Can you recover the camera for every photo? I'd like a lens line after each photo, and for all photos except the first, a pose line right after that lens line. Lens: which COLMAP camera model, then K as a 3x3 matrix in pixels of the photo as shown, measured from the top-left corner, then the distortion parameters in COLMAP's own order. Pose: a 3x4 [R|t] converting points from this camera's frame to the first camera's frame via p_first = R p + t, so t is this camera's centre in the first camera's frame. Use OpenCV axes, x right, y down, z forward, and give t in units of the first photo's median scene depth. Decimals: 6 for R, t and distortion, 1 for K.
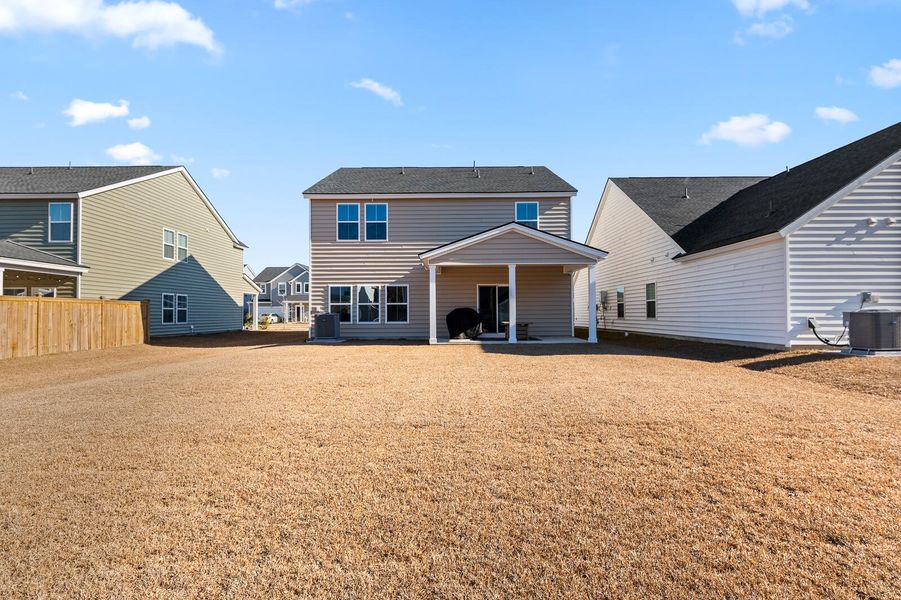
lens RADIAL K [[441.4, 0, 443.4], [0, 441.4, 305.4], [0, 0, 1]] dist [-0.004364, 0.001120]
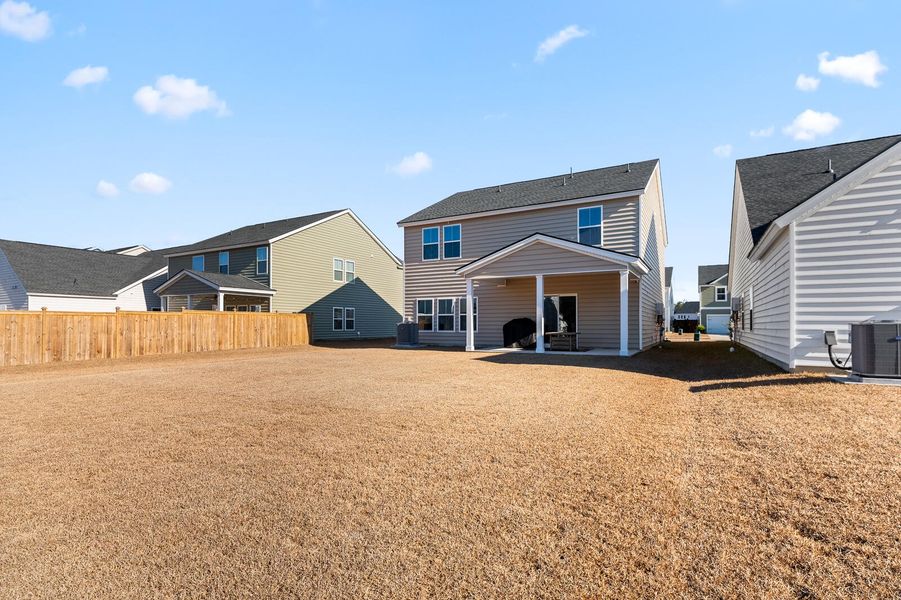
lens RADIAL K [[441.4, 0, 437.1], [0, 441.4, 321.3], [0, 0, 1]] dist [-0.004364, 0.001120]
pose [[0.866295, 0.002083, -0.499529, 0.380302], [0.004598, 0.999916, 0.012144, -0.000279], [0.499512, -0.012817, 0.866212, 0.005898]]
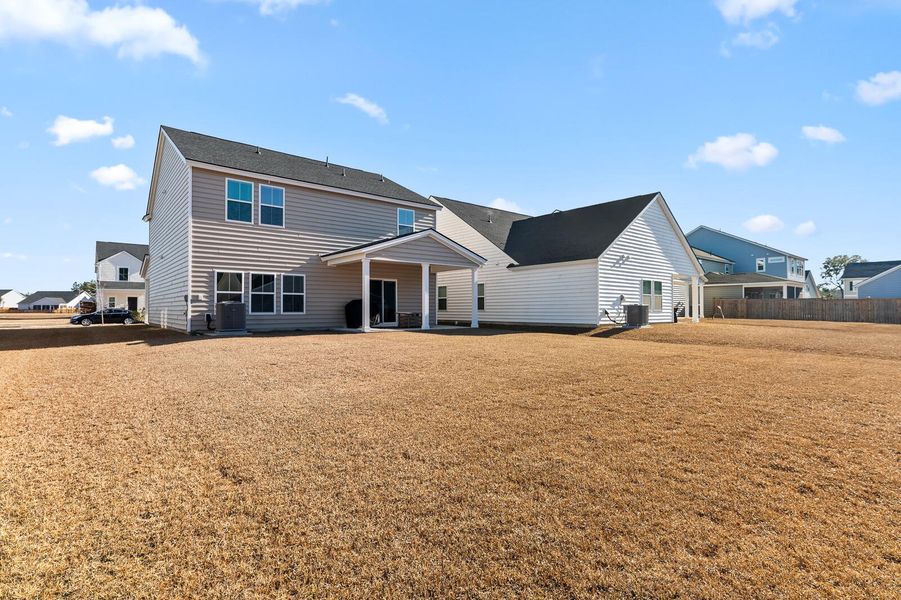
lens RADIAL K [[441.4, 0, 448.9], [0, 441.4, 299.5], [0, 0, 1]] dist [-0.004364, 0.001120]
pose [[0.759797, 0.018063, 0.649910, -0.477635], [-0.018262, 0.999813, -0.006438, 0.009003], [-0.649904, -0.006977, 0.759984, 0.041177]]
